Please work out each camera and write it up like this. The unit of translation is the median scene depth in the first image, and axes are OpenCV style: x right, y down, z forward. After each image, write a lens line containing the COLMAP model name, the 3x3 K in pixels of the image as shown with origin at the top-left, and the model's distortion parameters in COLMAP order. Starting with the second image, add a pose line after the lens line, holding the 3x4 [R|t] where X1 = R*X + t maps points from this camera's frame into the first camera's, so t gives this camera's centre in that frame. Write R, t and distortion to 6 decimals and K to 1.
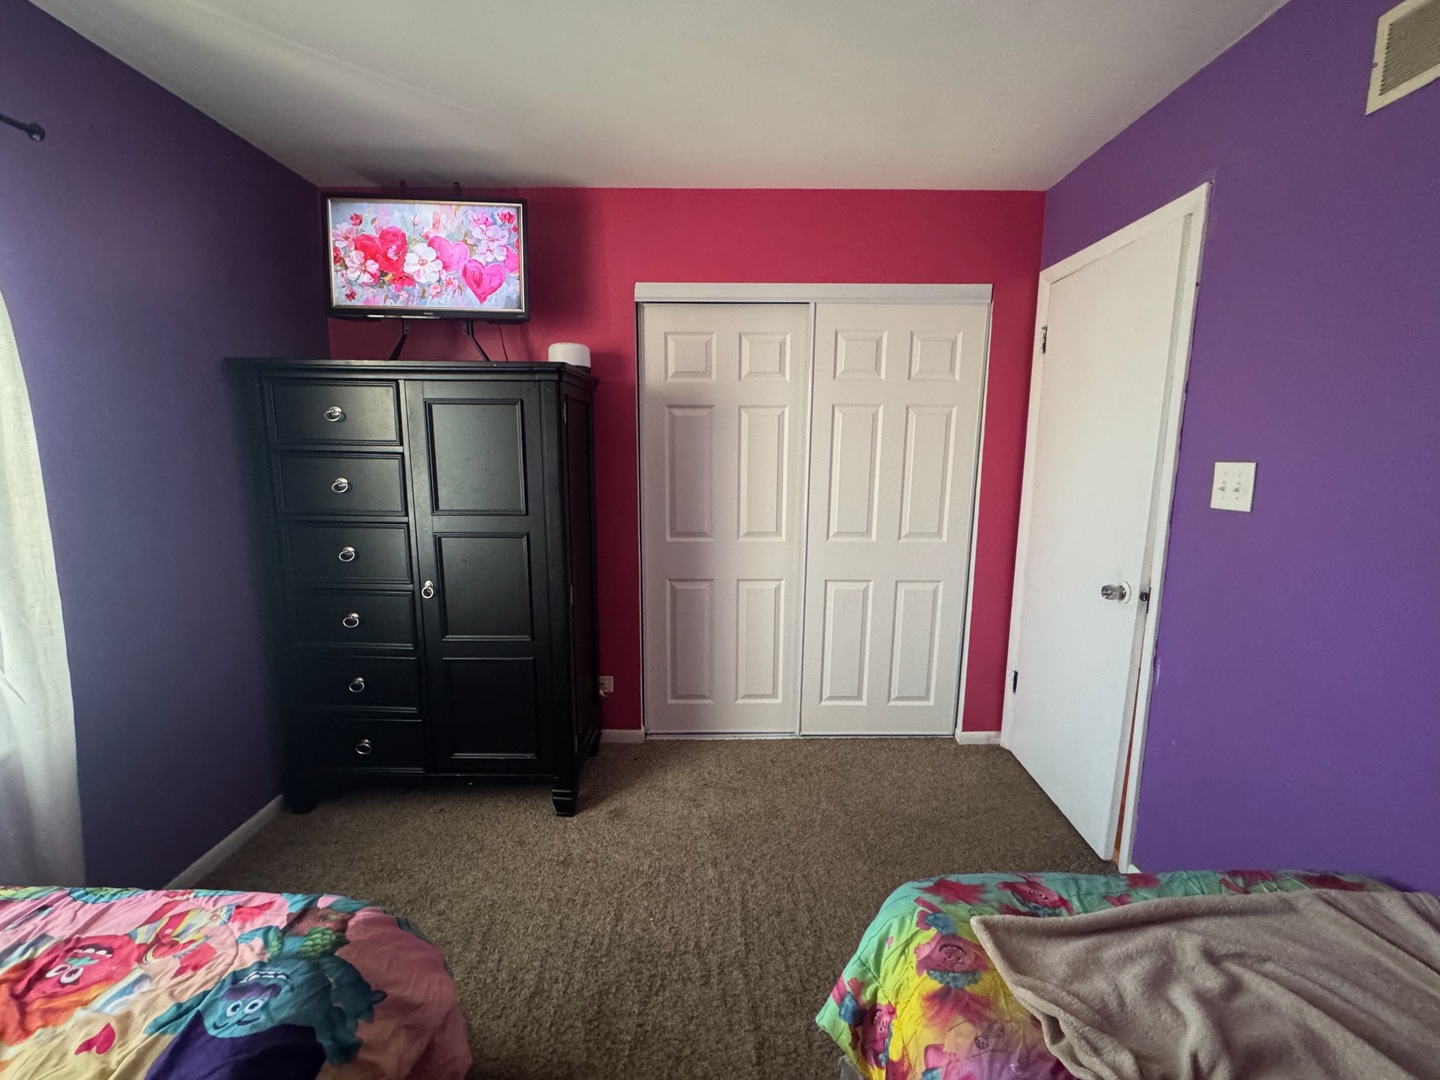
lens RADIAL K [[572.4, 0, 723.5], [0, 572.4, 534.2], [0, 0, 1]] dist [-0.002564, 0.000291]
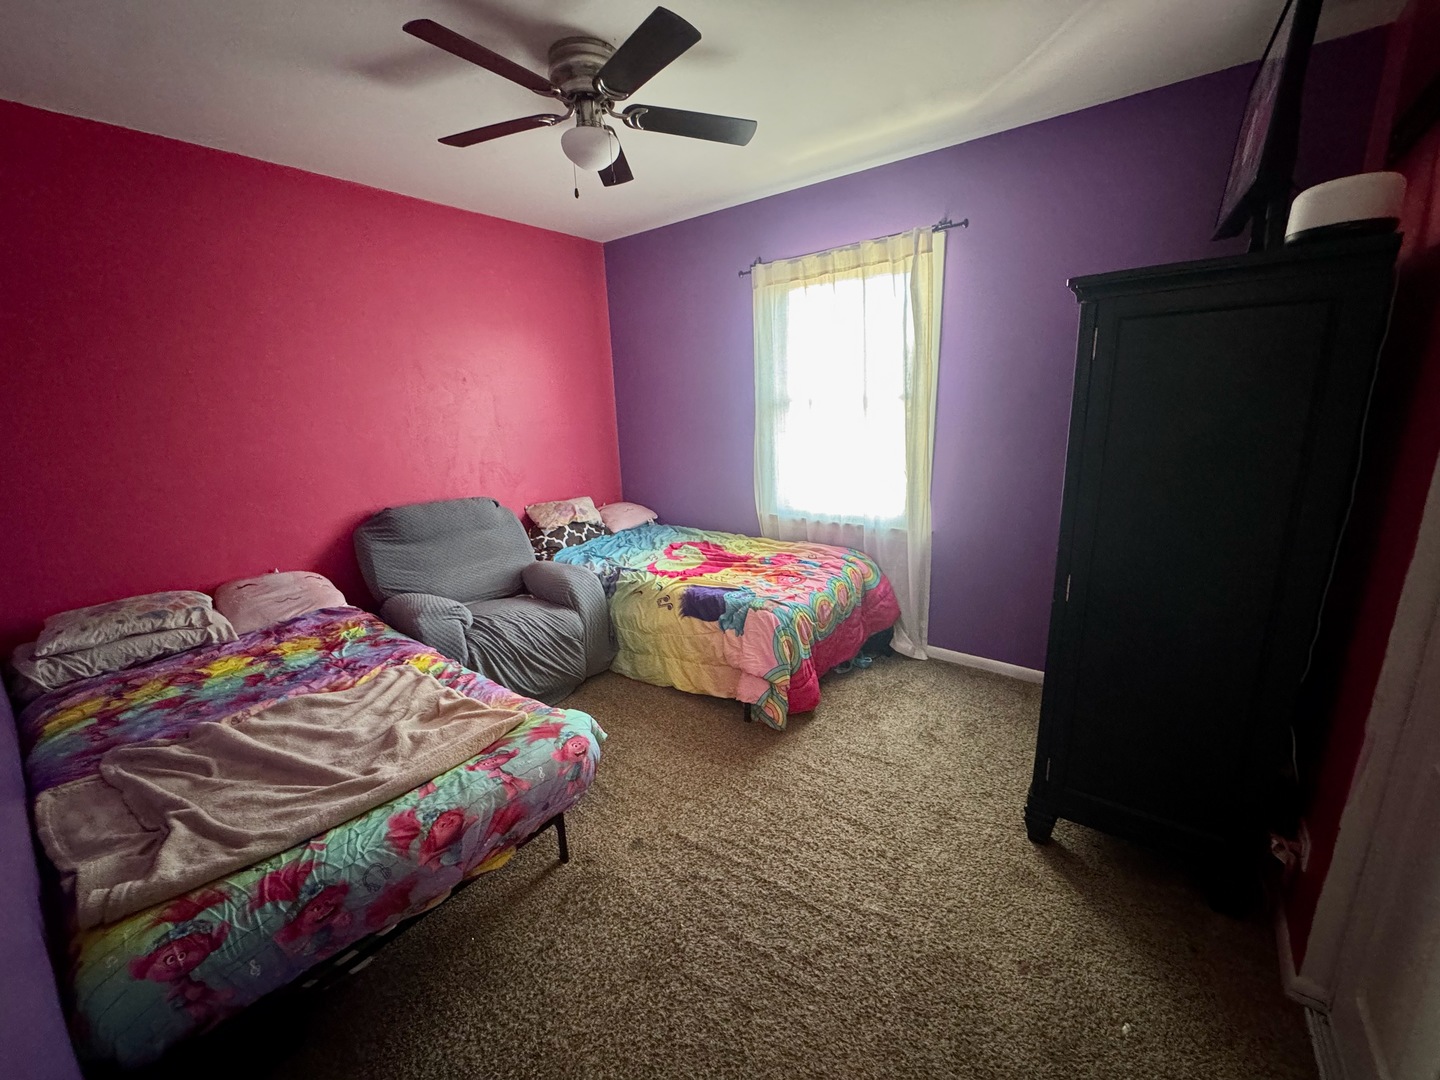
lens RADIAL K [[572.4, 0, 723.6], [0, 572.4, 545.3], [0, 0, 1]] dist [-0.002564, 0.000291]
pose [[-0.609474, 0.214902, -0.763124, 1.177609], [-0.073920, 0.942964, 0.324583, -0.311003], [0.789352, 0.254235, -0.558827, 2.135249]]
